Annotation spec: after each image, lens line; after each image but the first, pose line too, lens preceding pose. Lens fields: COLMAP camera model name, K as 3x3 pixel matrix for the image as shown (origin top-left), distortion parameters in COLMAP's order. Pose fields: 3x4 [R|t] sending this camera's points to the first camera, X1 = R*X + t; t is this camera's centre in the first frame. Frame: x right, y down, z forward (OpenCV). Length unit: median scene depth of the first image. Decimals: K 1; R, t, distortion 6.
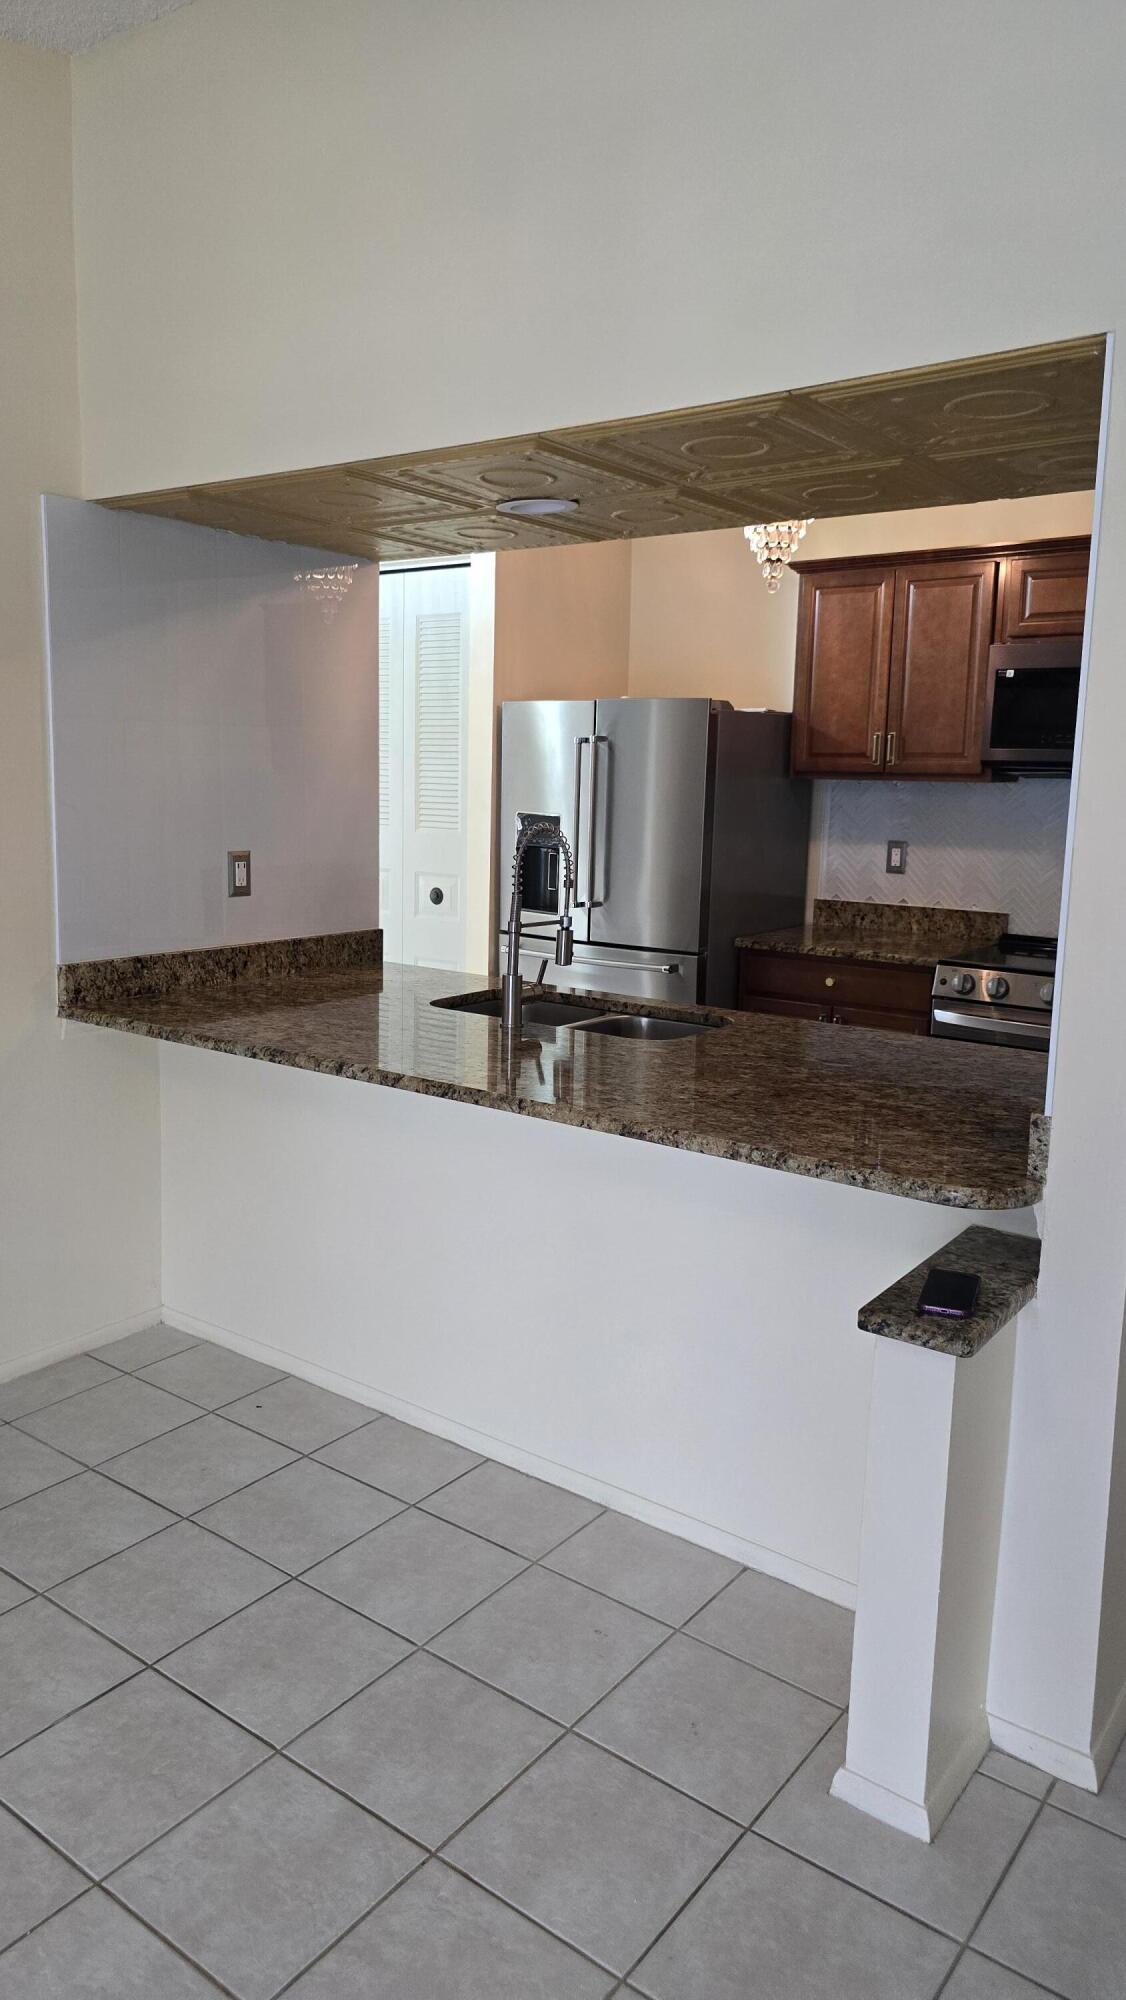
lens RADIAL K [[1363.7, 0, 562.7], [0, 1363.7, 996.8], [0, 0, 1]] dist [0.001714, -0.001342]
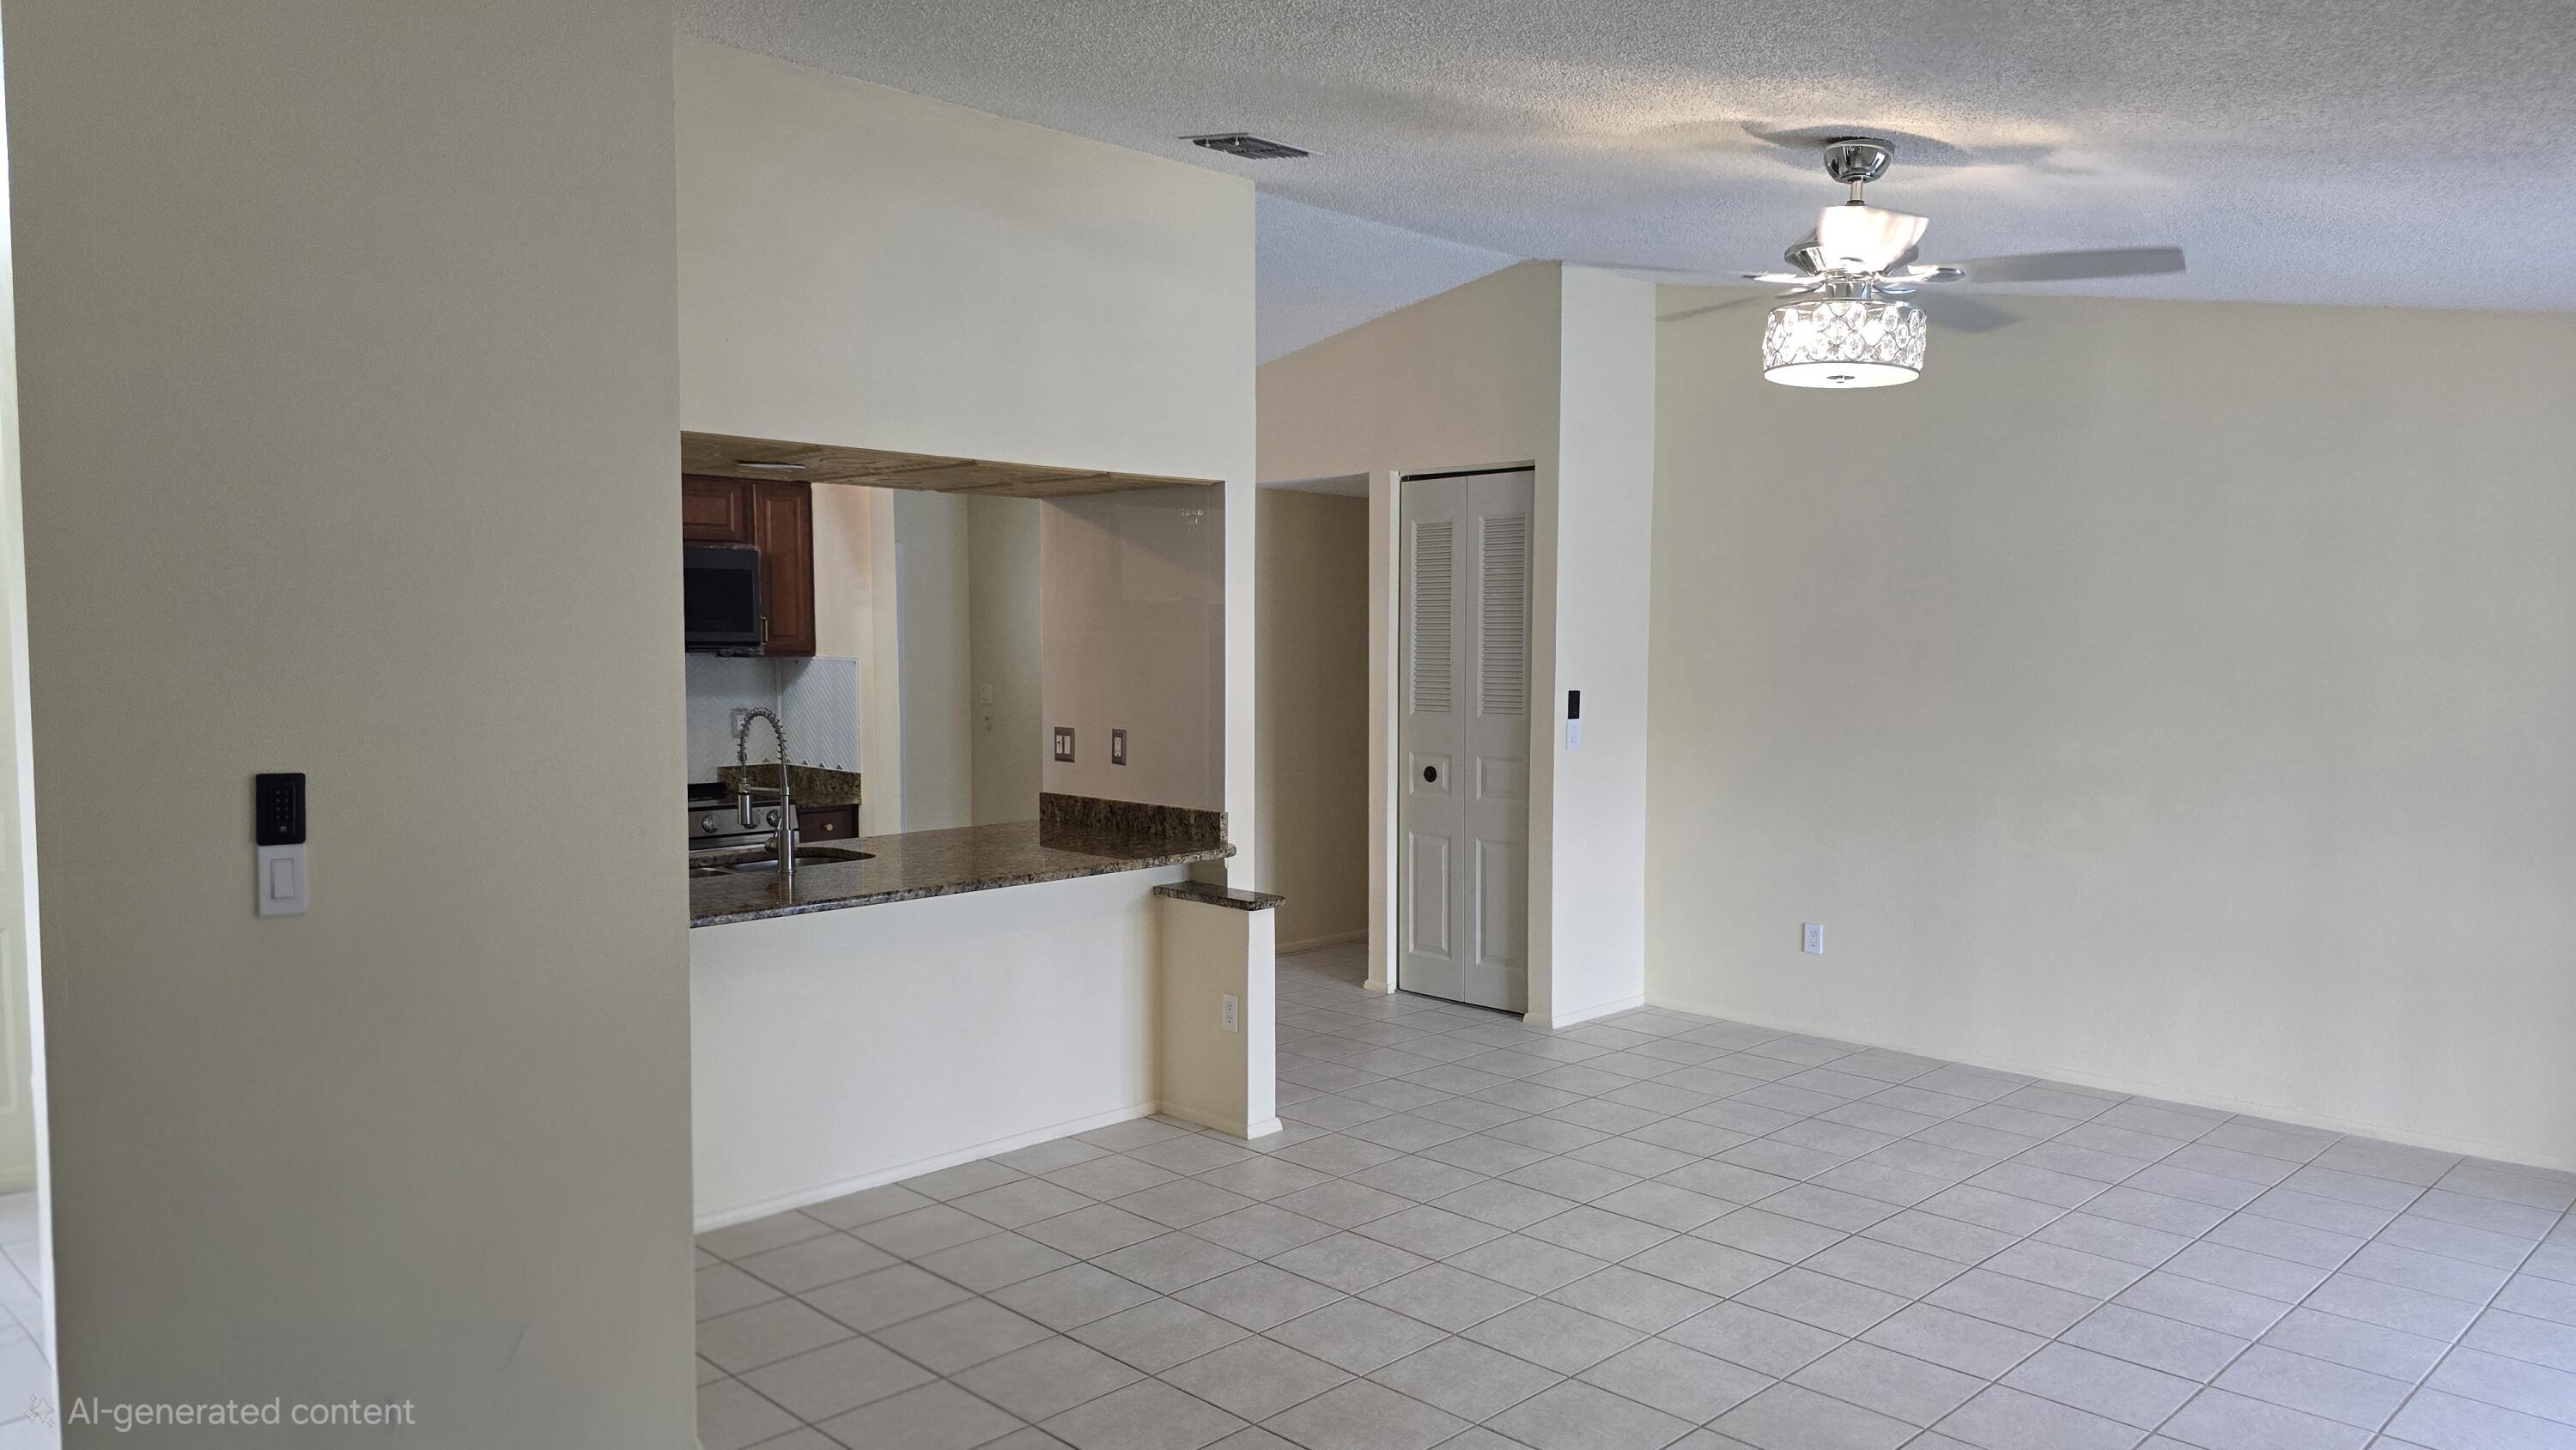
lens RADIAL K [[1756.3, 0, 1286.7], [0, 1756.3, 725.9], [0, 0, 1]] dist [0.001714, -0.001342]
pose [[0.151667, -0.087941, 0.984512, -2.247085], [0.173414, 0.982953, 0.061087, -0.192774], [-0.973101, 0.161463, 0.164332, 0.363002]]
